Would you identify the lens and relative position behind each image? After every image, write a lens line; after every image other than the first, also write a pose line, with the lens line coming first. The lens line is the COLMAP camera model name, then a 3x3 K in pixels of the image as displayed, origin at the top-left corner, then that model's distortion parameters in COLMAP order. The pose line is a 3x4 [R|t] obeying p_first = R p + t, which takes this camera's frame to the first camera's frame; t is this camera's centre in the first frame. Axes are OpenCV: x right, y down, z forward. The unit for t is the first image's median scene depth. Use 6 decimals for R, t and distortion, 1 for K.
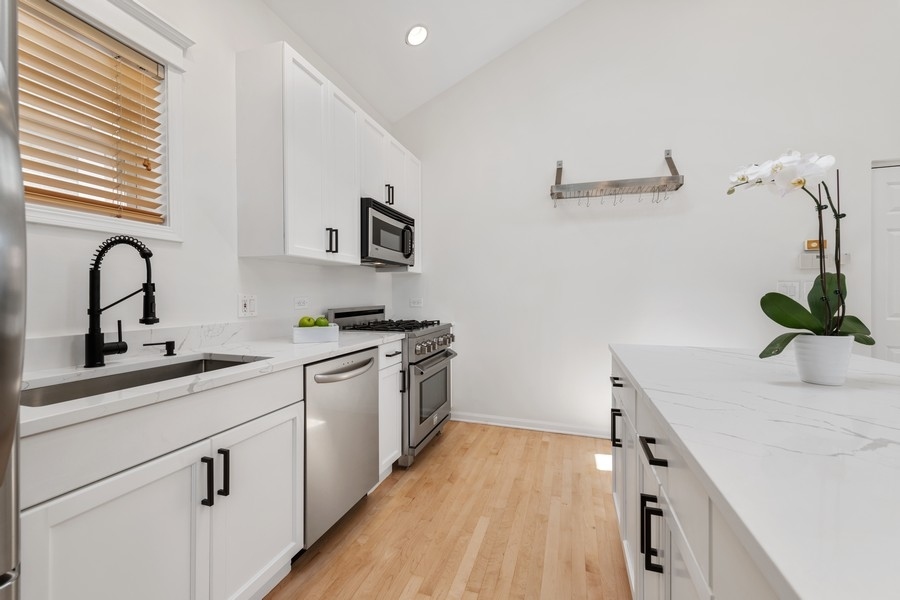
lens RADIAL K [[372.0, 0, 458.7], [0, 372.0, 299.3], [0, 0, 1]] dist [0.004090, 0.000110]
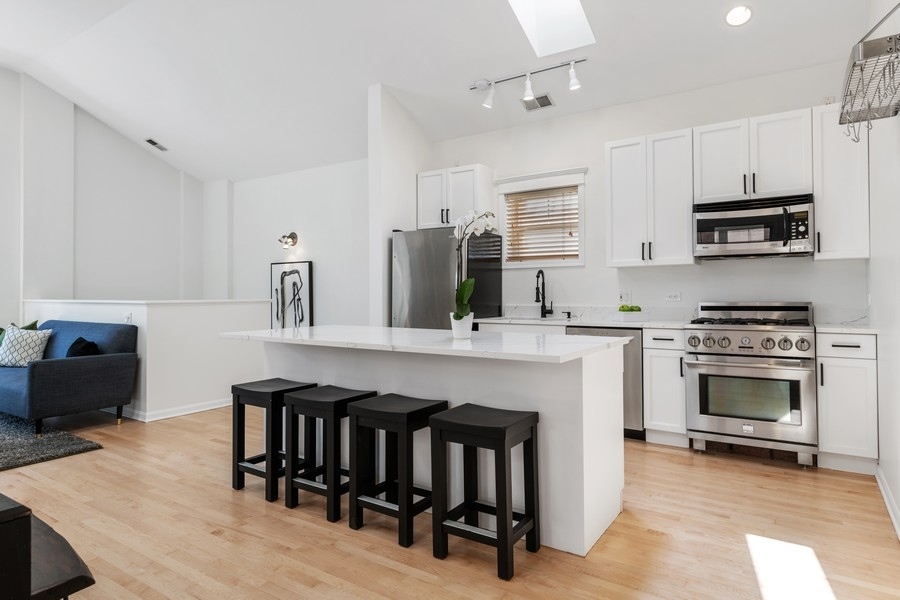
lens RADIAL K [[526.9, 0, 449.4], [0, 526.9, 293.2], [0, 0, 1]] dist [0.017026, -0.003187]
pose [[-0.280372, 0.004233, -0.959882, 1.520166], [-0.002421, 0.999984, 0.005117, -0.008515], [0.959888, 0.003758, -0.280358, 0.738292]]
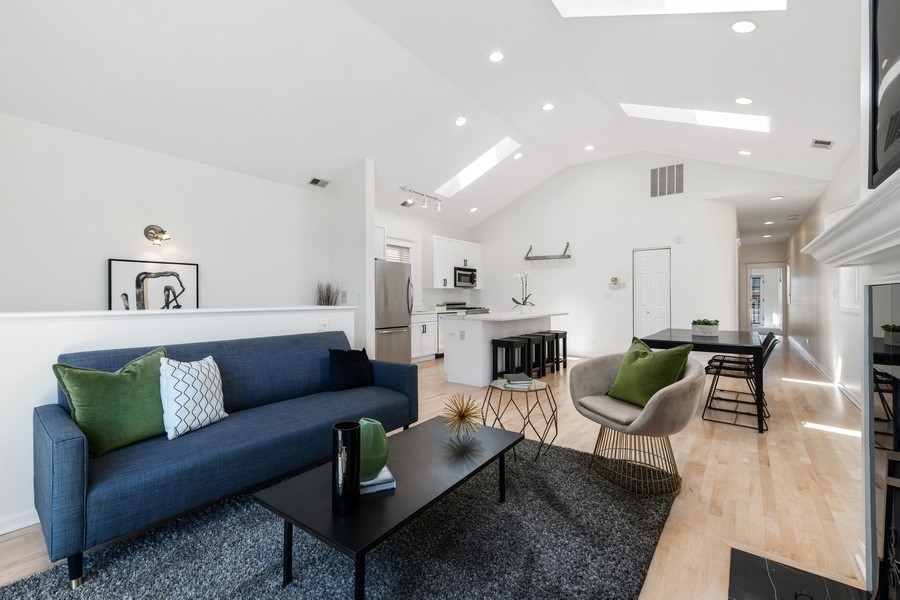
lens RADIAL K [[372.0, 0, 455.7], [0, 372.0, 301.3], [0, 0, 1]] dist [0.004090, 0.000110]
pose [[0.940829, 0.000726, -0.338882, 0.823529], [-0.000583, 1.000000, 0.000522, 0.014754], [0.338882, -0.000293, 0.940829, -1.981126]]
